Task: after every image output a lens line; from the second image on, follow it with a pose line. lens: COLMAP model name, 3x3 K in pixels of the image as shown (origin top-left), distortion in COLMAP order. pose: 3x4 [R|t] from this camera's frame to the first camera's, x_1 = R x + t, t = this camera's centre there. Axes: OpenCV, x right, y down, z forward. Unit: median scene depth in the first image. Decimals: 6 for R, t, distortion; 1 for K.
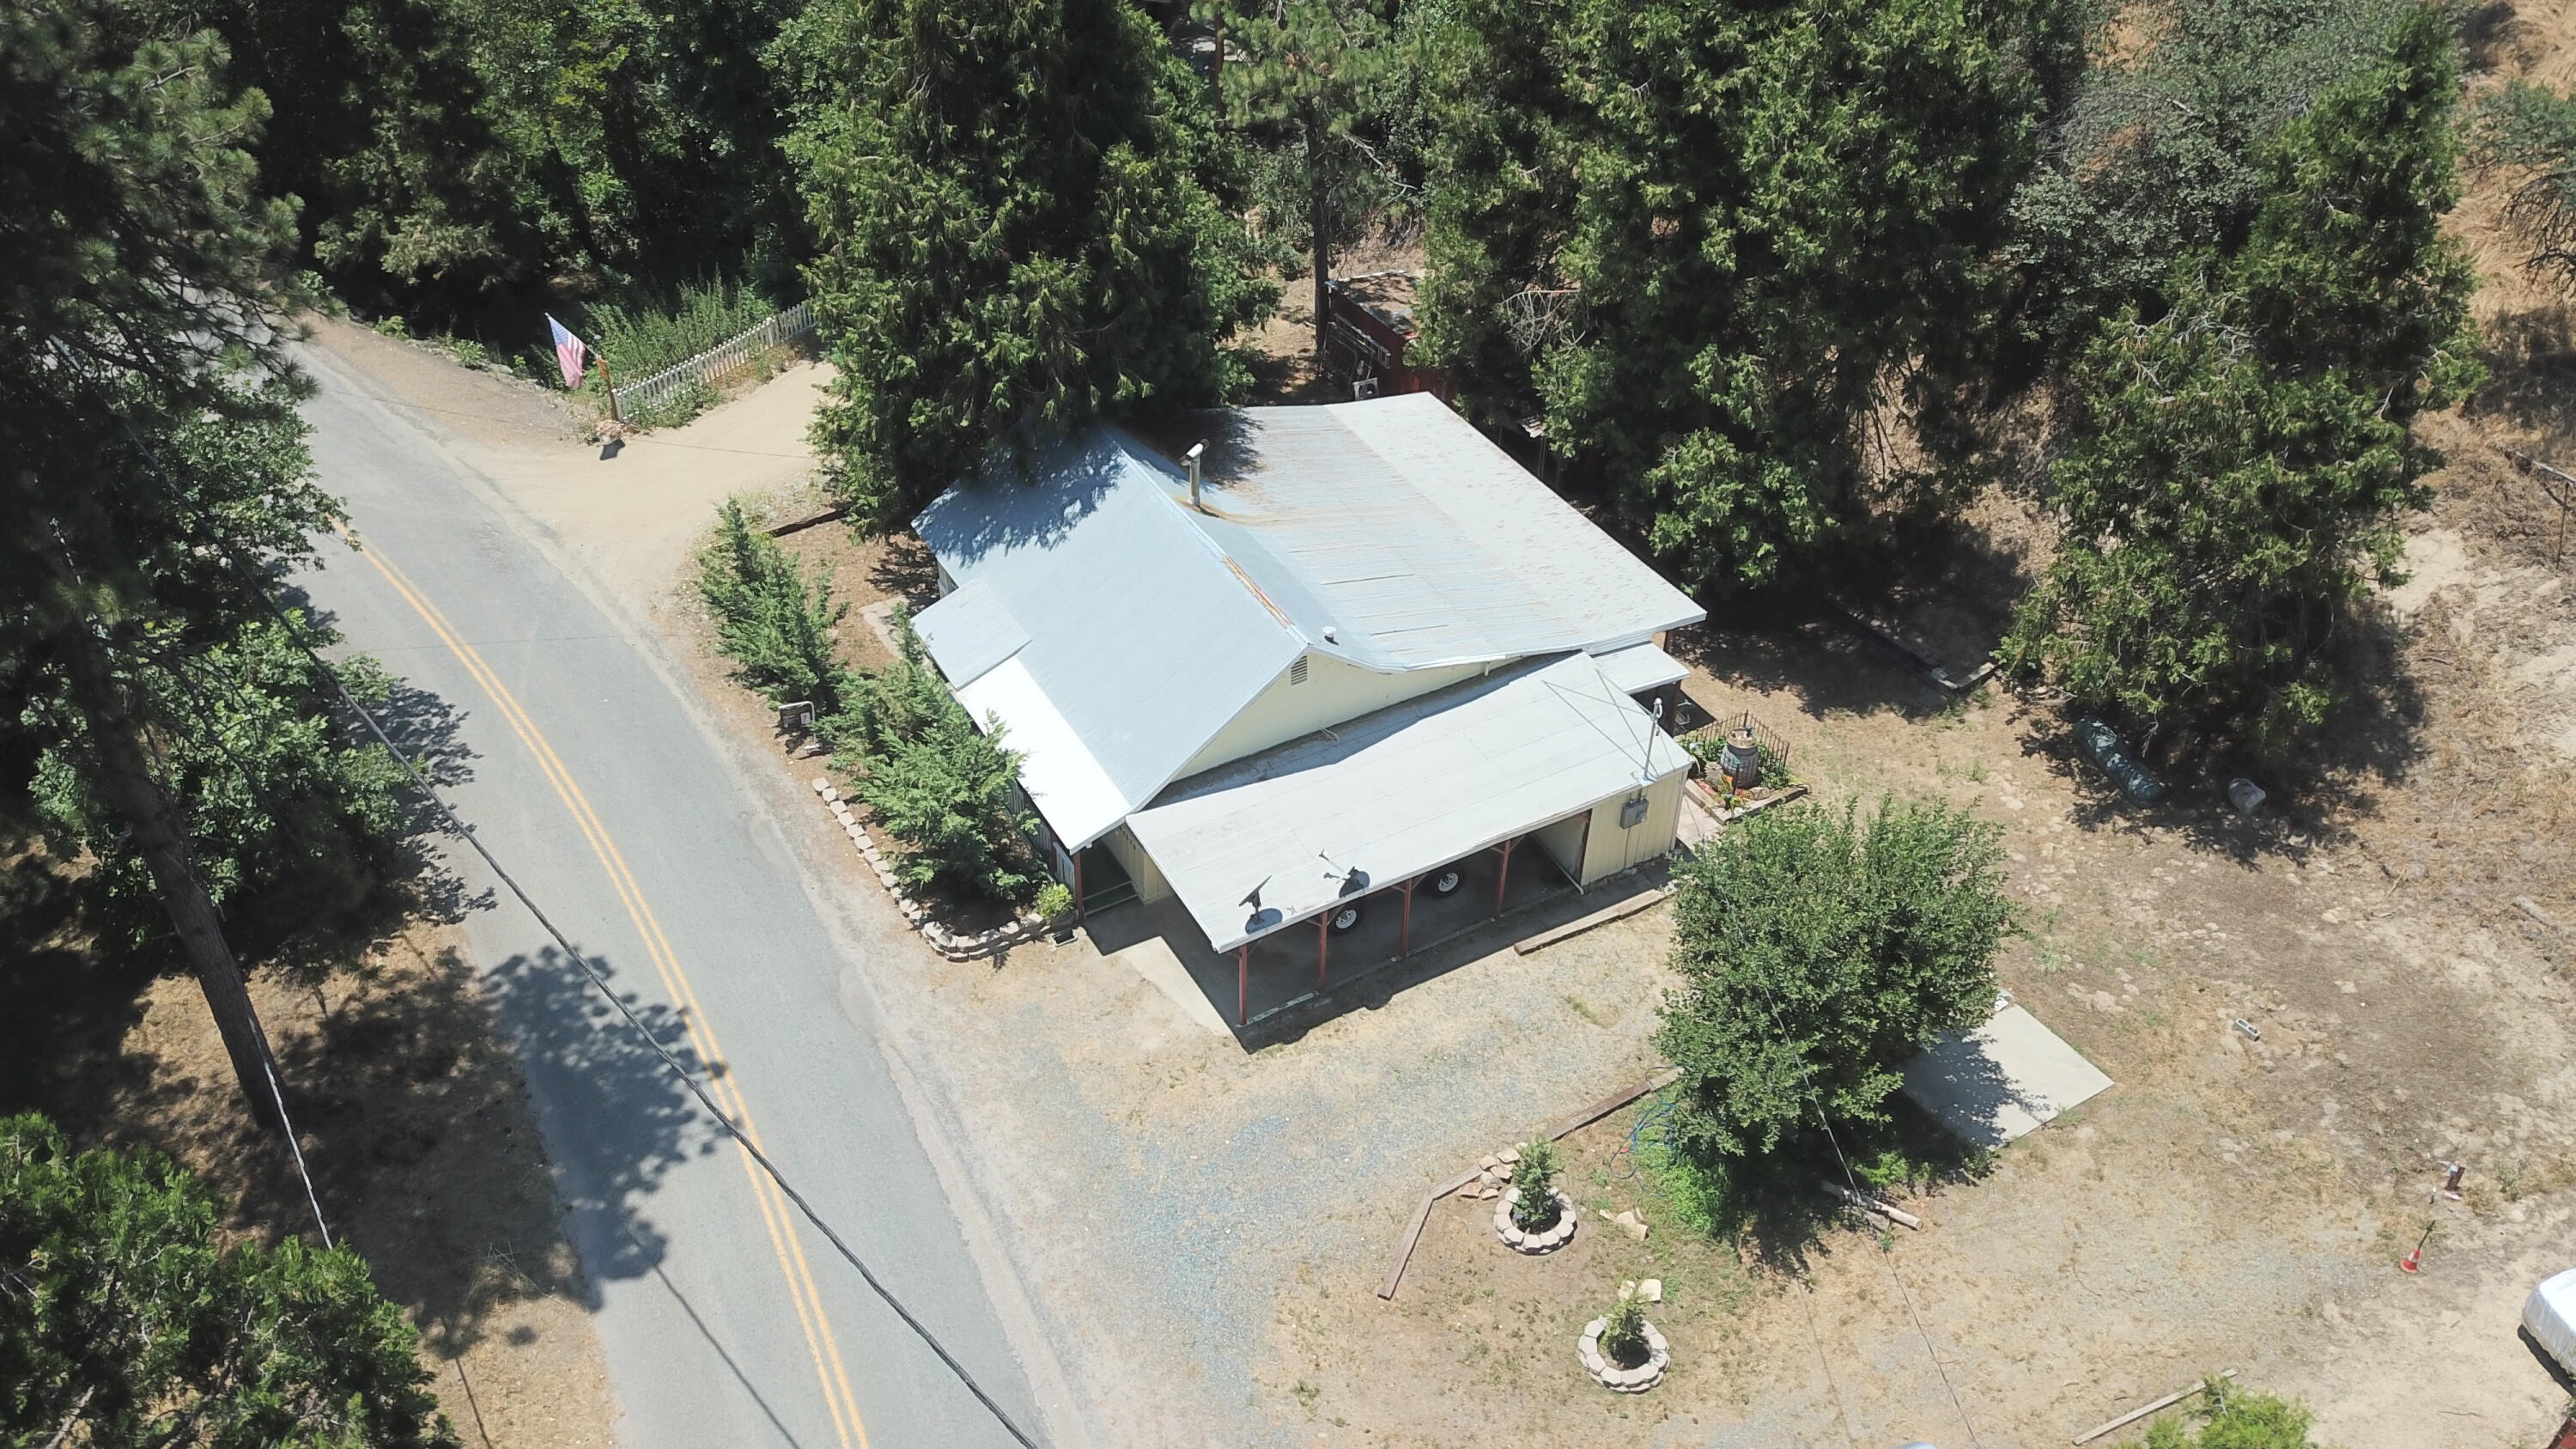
lens RADIAL K [[1982.2, 0, 1283.7], [0, 1982.2, 724.2], [0, 0, 1]] dist [-0.007578, 0.008405]
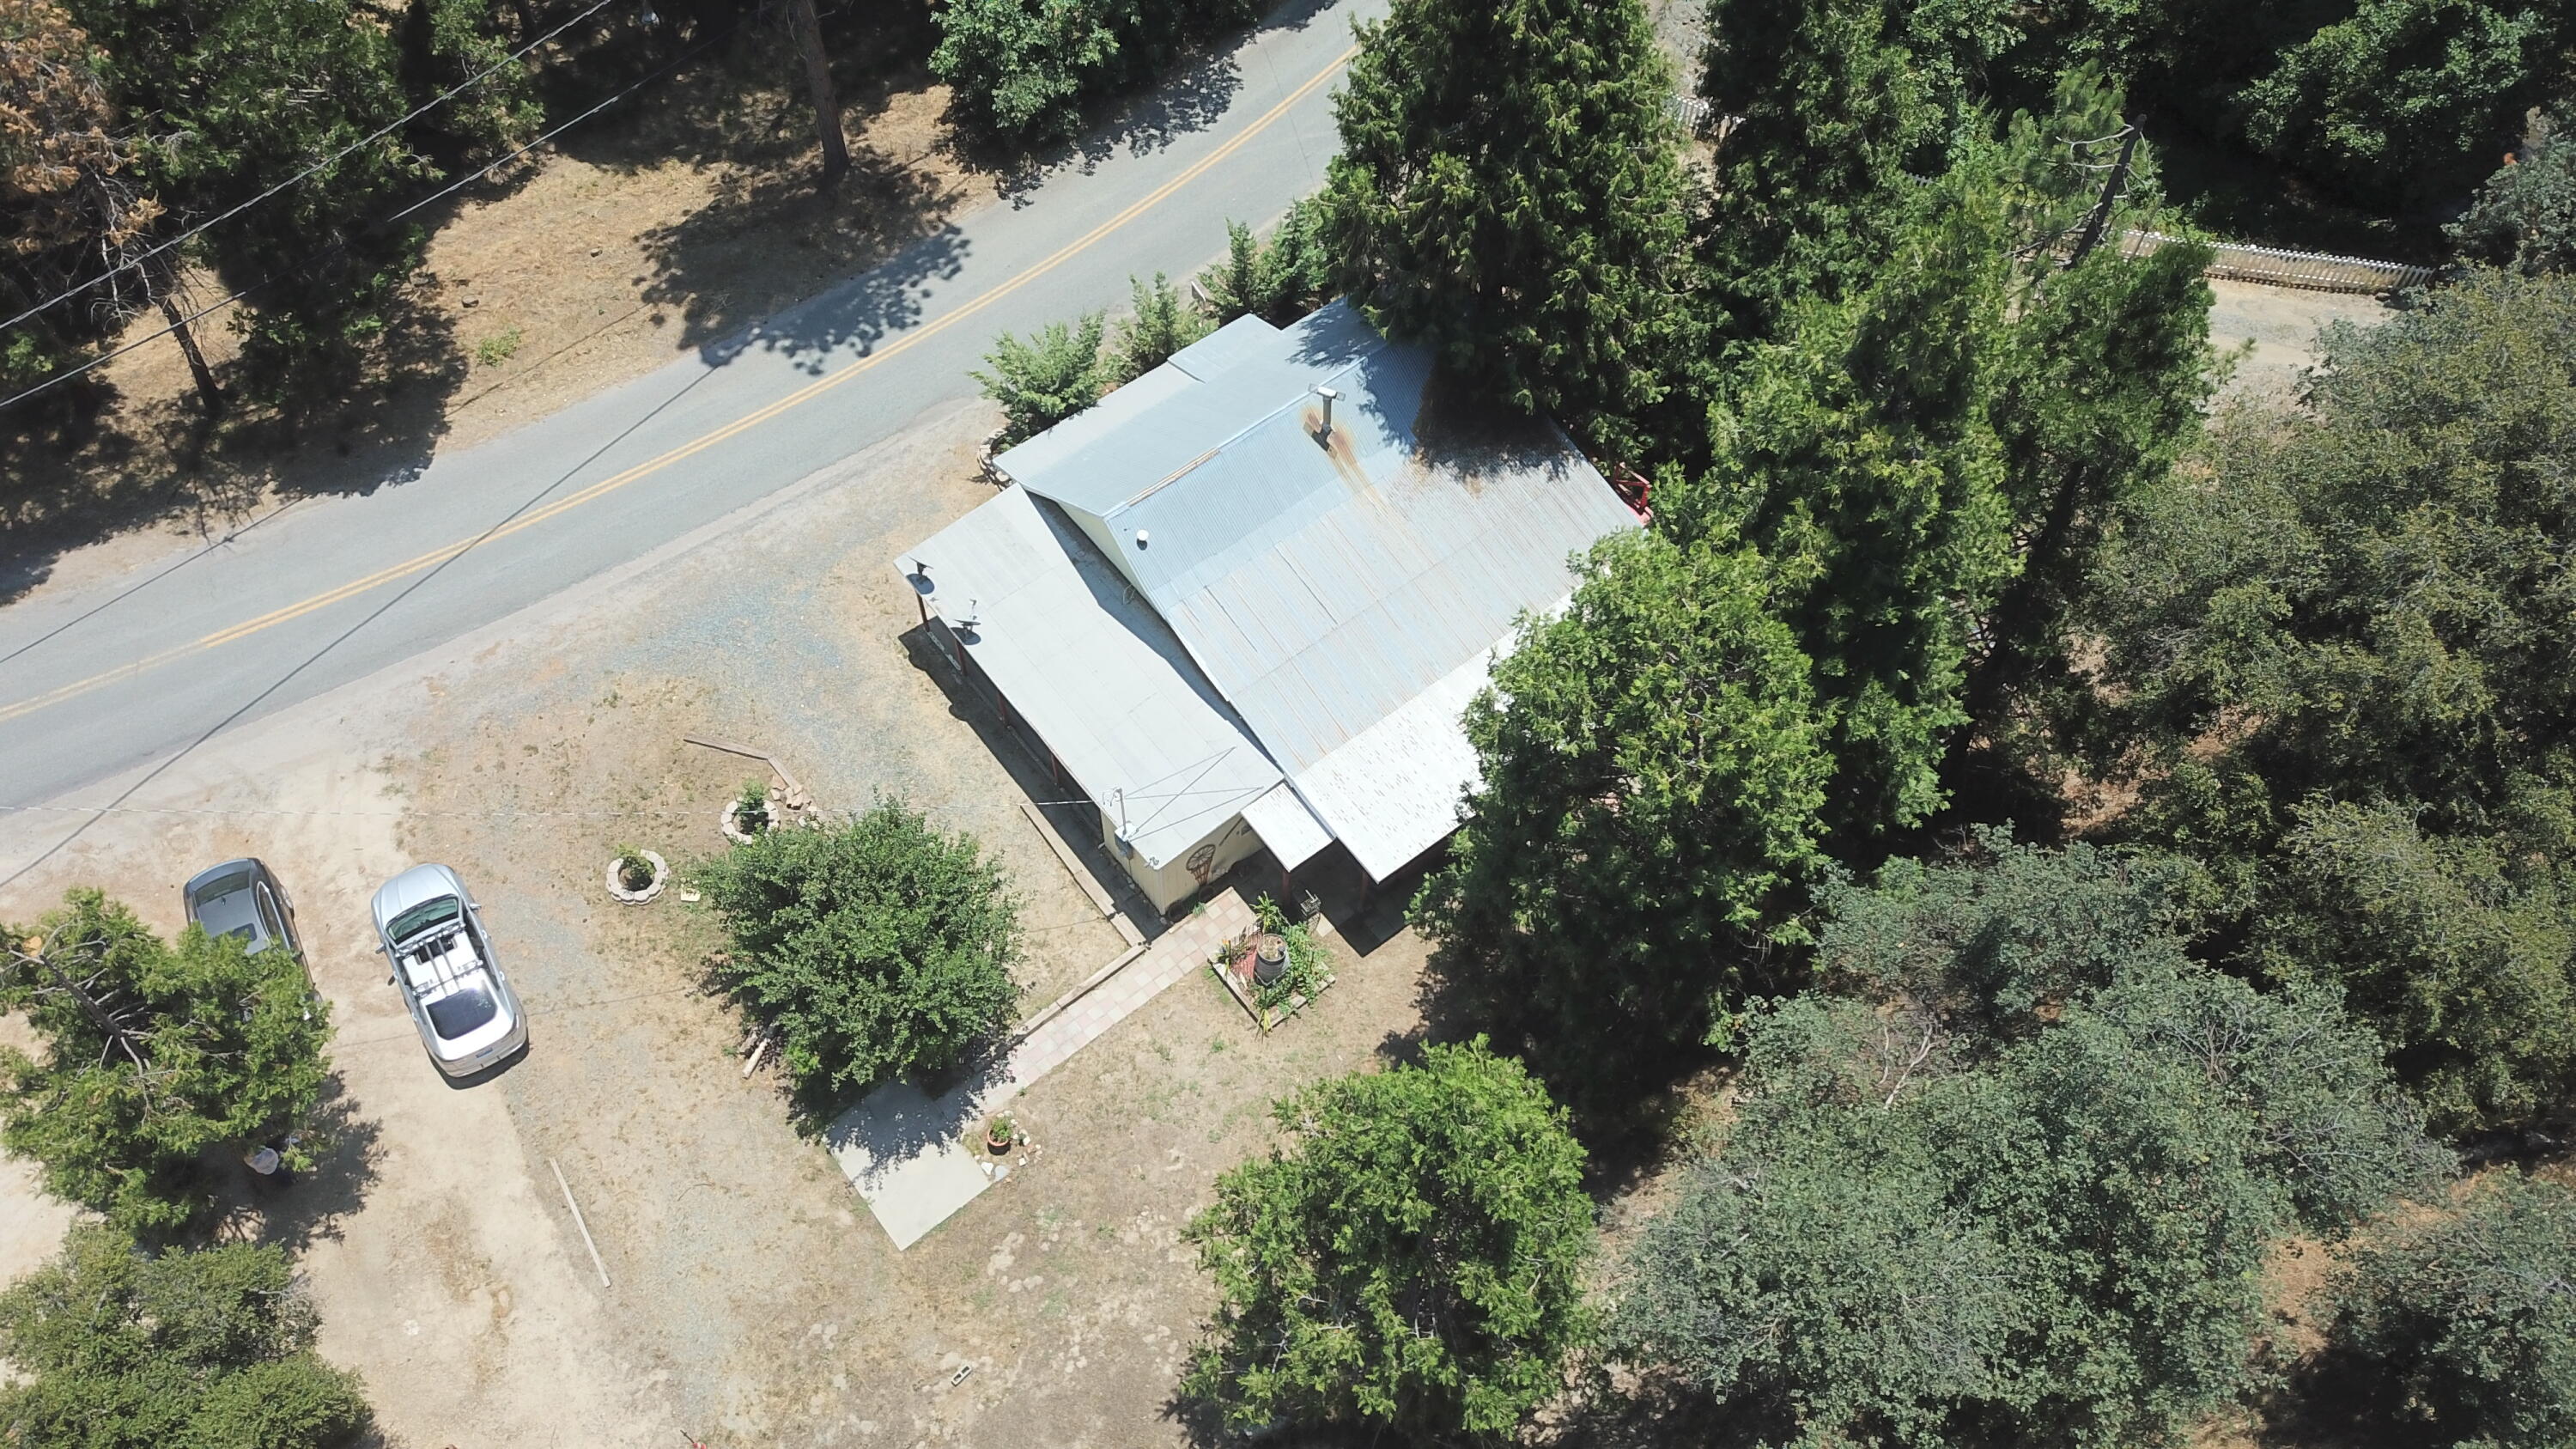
lens RADIAL K [[1982.2, 0, 1364.9], [0, 1982.2, 720.1], [0, 0, 1]] dist [-0.007578, 0.008405]
pose [[0.158464, 0.835398, -0.526308, 0.795873], [-0.646418, 0.490703, 0.584256, -0.808170], [0.746347, 0.247631, 0.617774, 0.397960]]
